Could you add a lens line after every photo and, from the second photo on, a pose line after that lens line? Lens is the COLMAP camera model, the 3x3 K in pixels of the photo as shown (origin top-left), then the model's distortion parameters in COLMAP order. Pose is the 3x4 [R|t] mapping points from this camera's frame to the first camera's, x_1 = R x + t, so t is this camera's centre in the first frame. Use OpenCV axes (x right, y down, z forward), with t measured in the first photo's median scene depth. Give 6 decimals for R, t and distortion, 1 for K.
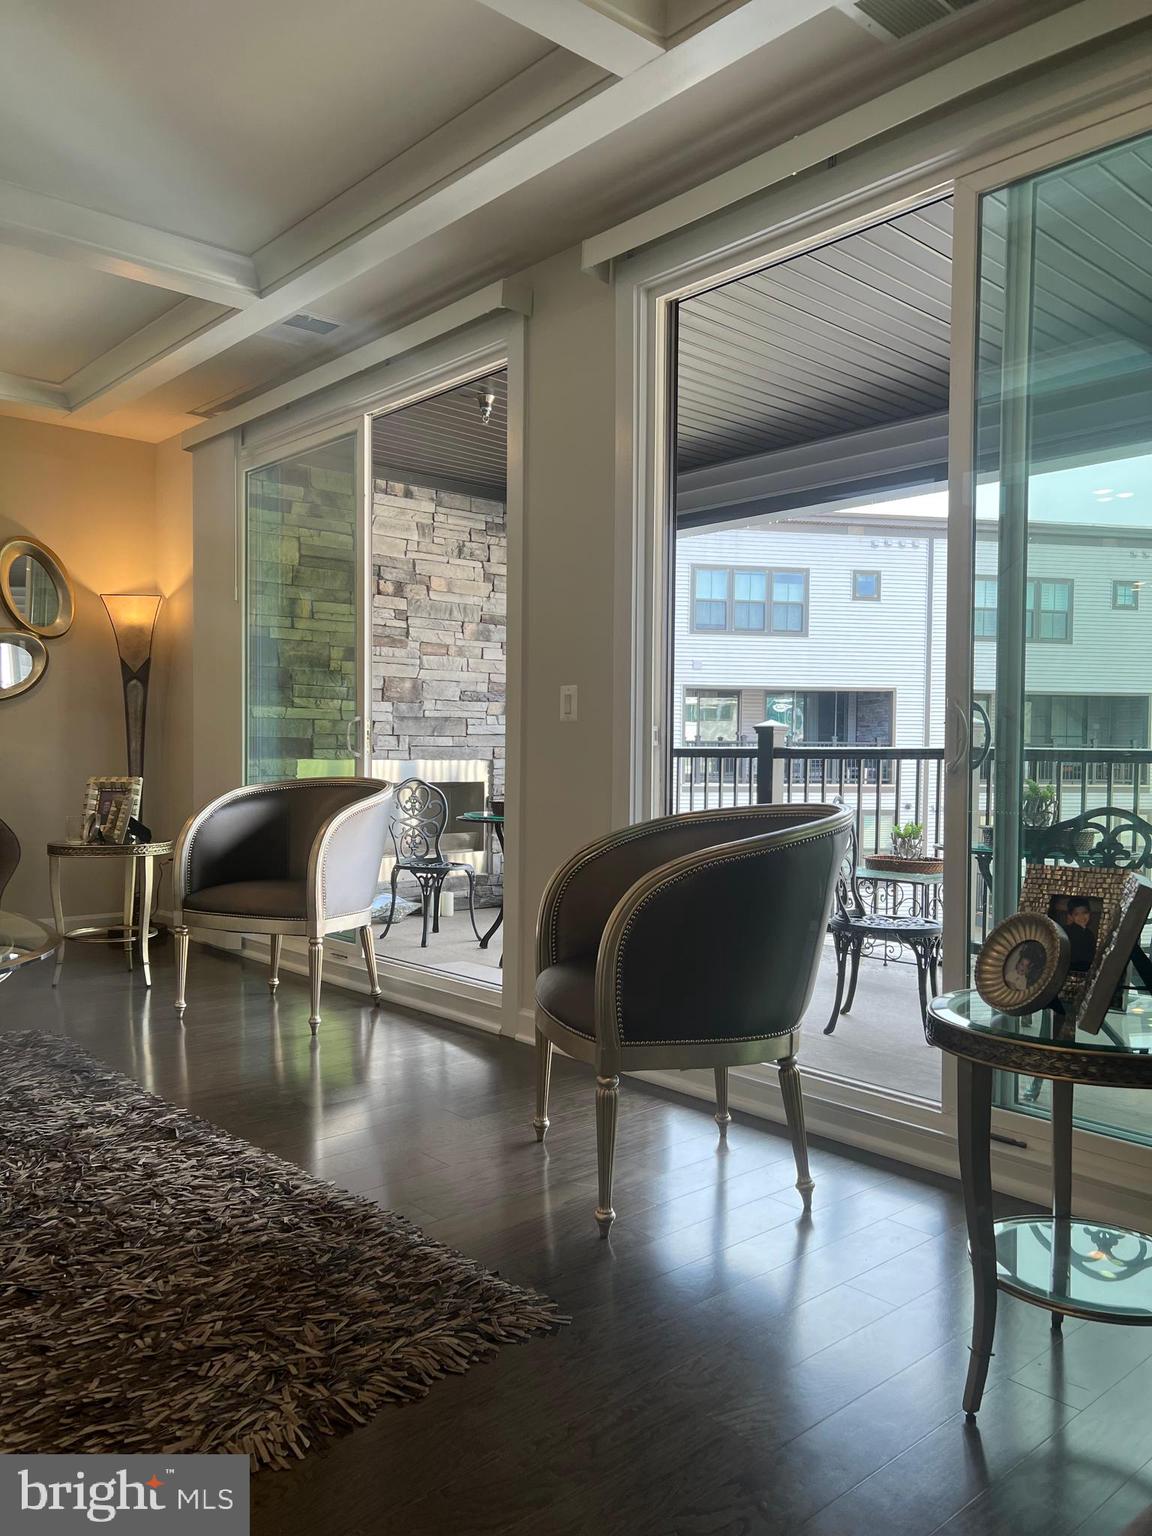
lens RADIAL K [[1156.9, 0, 599.0], [0, 1156.9, 854.7], [0, 0, 1]] dist [0.036809, -0.061566]
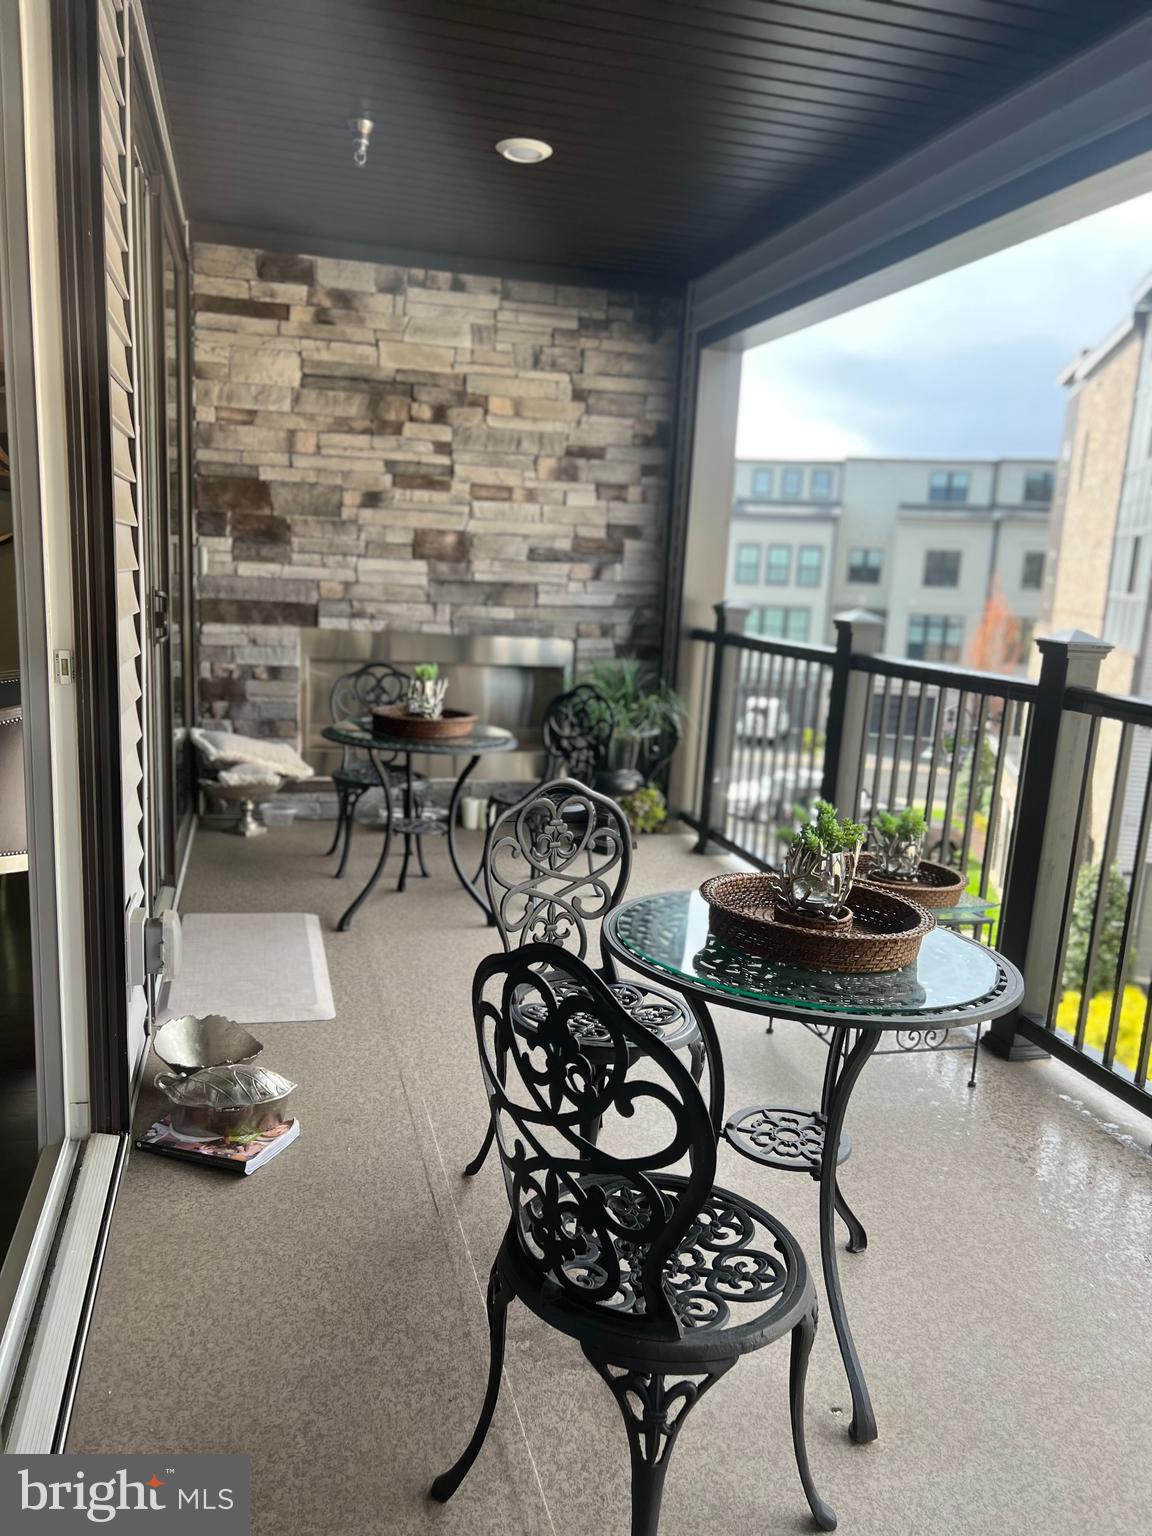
lens RADIAL K [[1156.9, 0, 562.8], [0, 1156.9, 836.7], [0, 0, 1]] dist [0.036809, -0.061566]
pose [[0.878515, 0.139961, -0.456752, 0.297456], [-0.082488, 0.986201, 0.143540, -0.066098], [0.470539, -0.088425, 0.877937, 0.320519]]
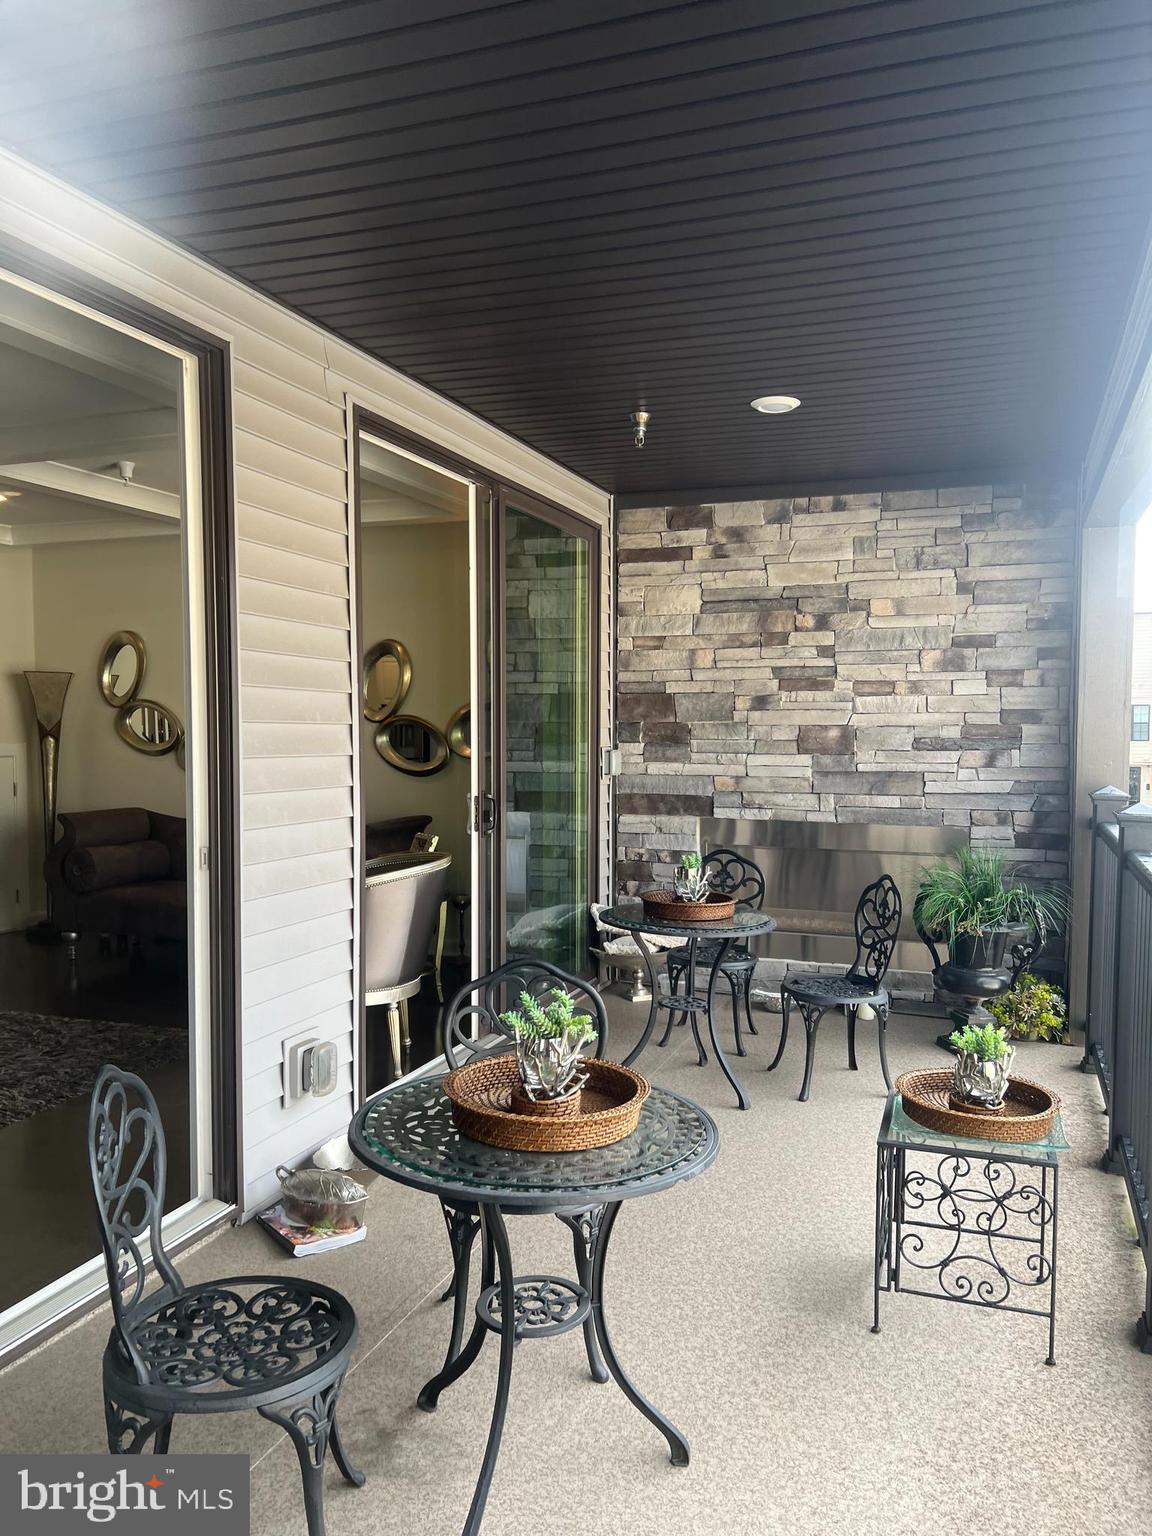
lens RADIAL K [[1156.9, 0, 558.5], [0, 1156.9, 821.4], [0, 0, 1]] dist [0.036809, -0.061566]
pose [[0.438339, 0.062982, -0.896600, 0.504152], [-0.077044, 0.996503, 0.032334, -0.095994], [0.895502, 0.054904, 0.441659, 0.459944]]
